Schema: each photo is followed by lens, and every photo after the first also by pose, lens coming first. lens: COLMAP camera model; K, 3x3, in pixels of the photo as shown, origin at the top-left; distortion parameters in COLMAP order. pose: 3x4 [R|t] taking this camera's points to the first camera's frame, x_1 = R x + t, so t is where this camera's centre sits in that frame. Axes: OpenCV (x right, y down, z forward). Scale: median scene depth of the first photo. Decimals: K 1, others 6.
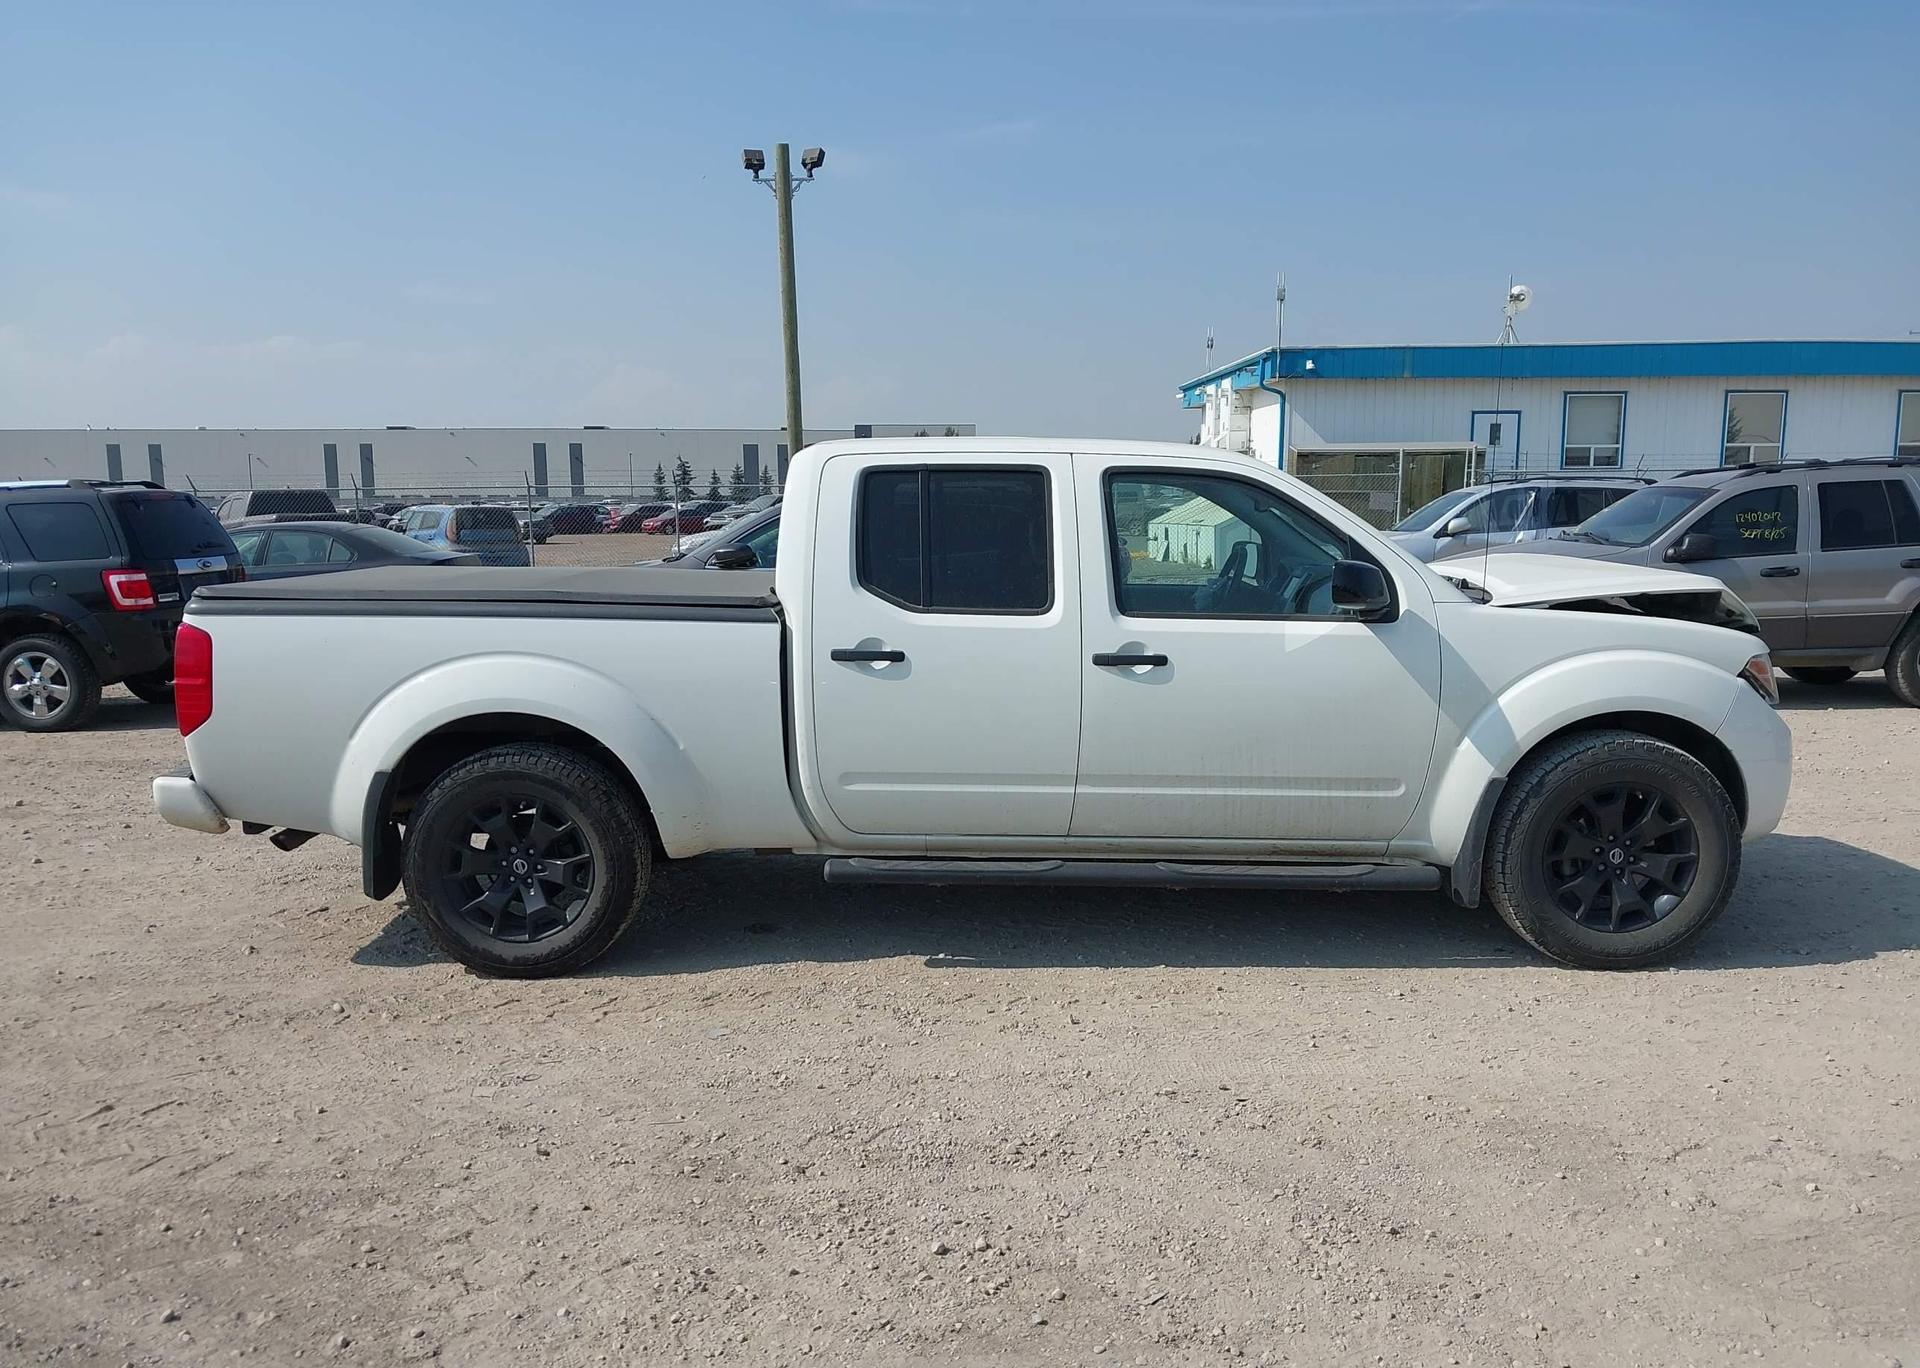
lens RADIAL K [[1507.7, 0, 961.1], [0, 1507.7, 738.3], [0, 0, 1]] dist [0.089829, -0.164669]
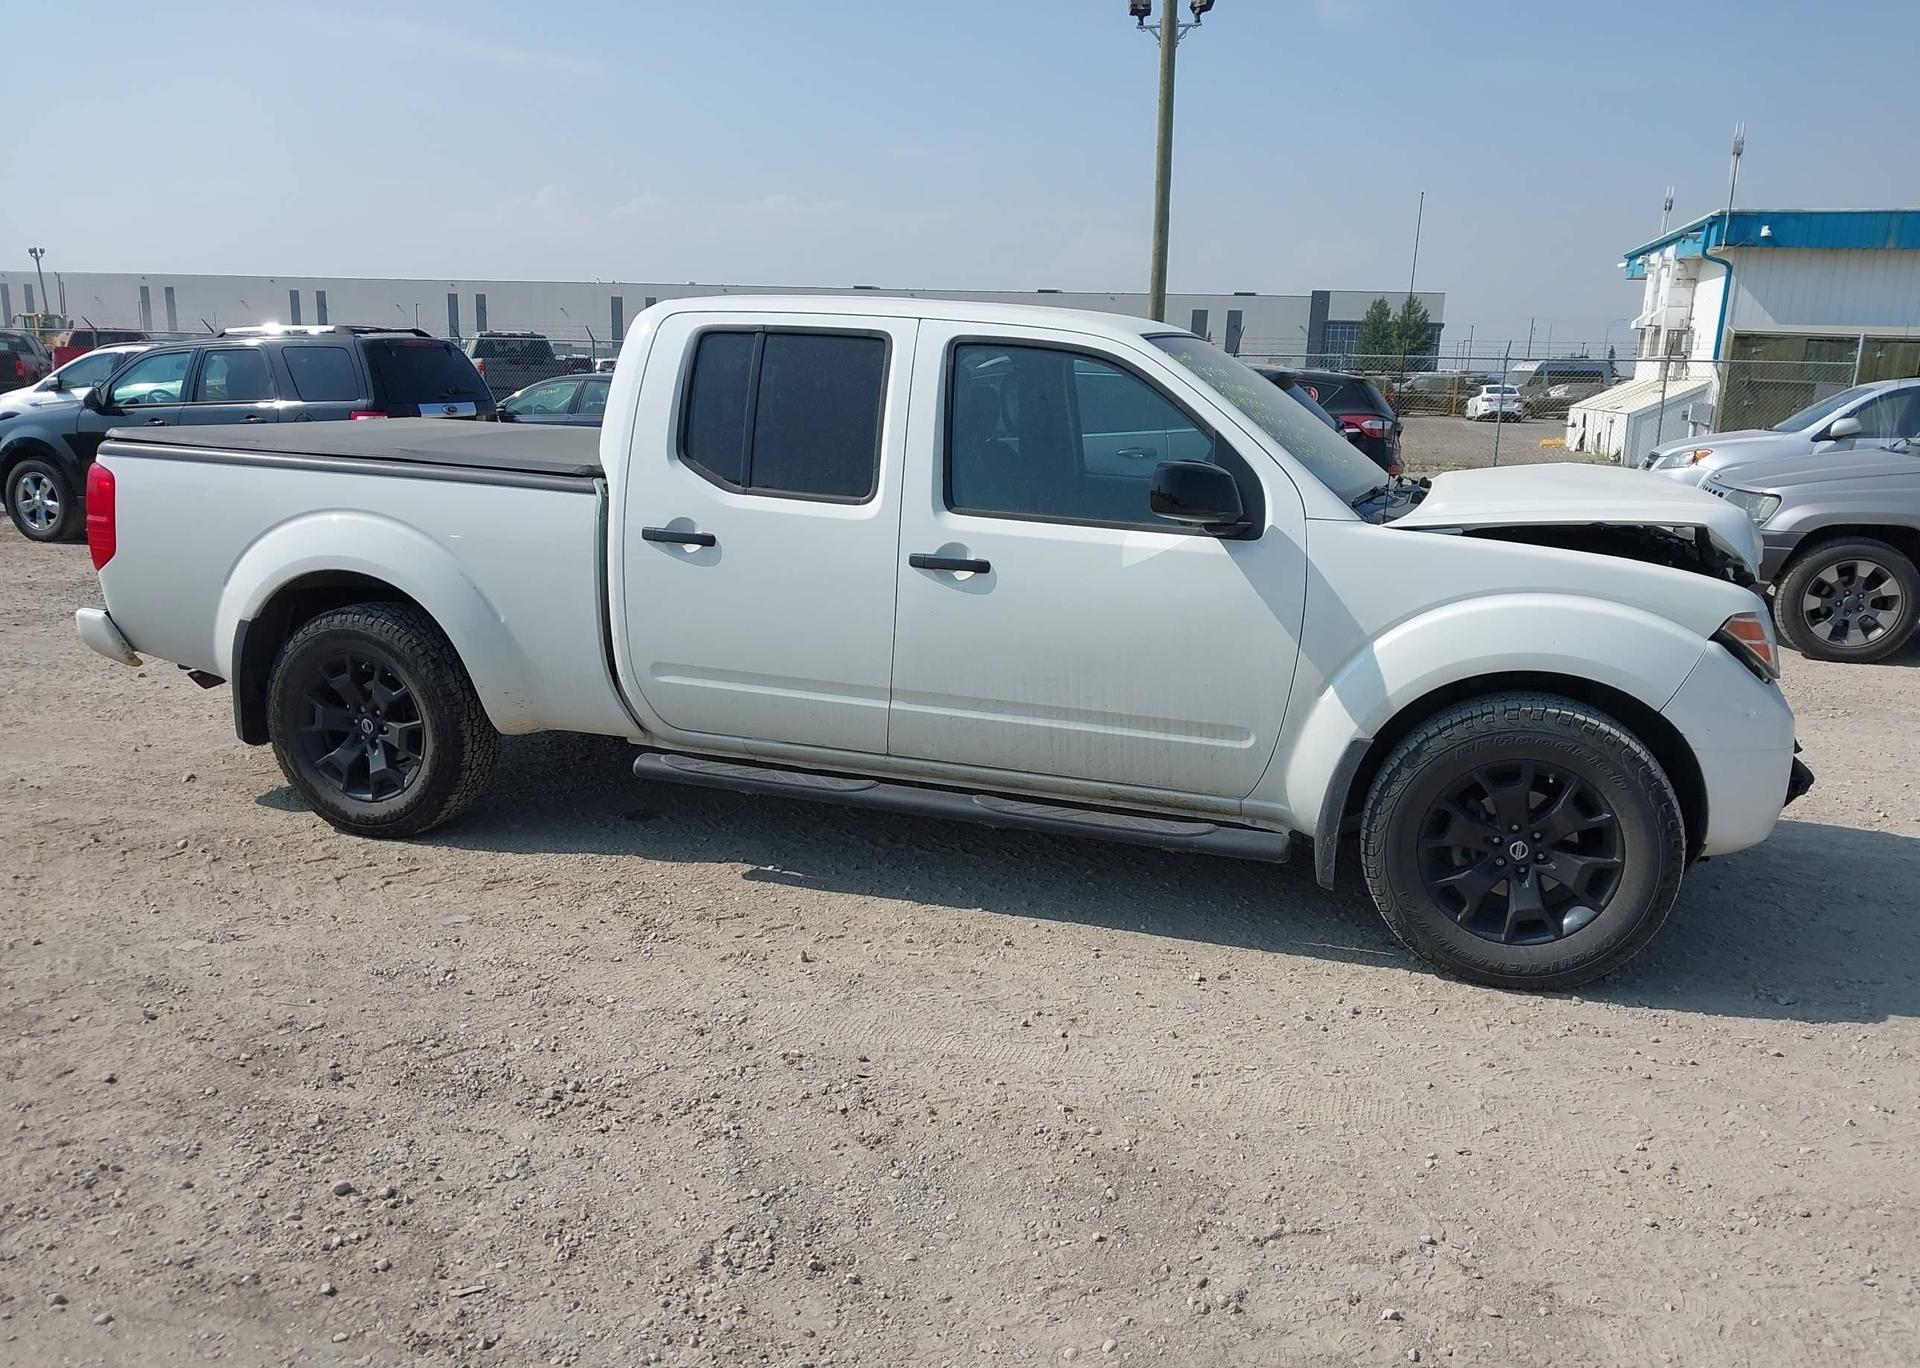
lens RADIAL K [[1518.7, 0, 953.7], [0, 1518.7, 736.0], [0, 0, 1]] dist [0.013693, -0.011103]
pose [[0.955917, 0.102443, -0.275186, 0.357101], [-0.079643, 0.992493, 0.092816, -0.033119], [0.282629, -0.066808, 0.956900, 0.150456]]
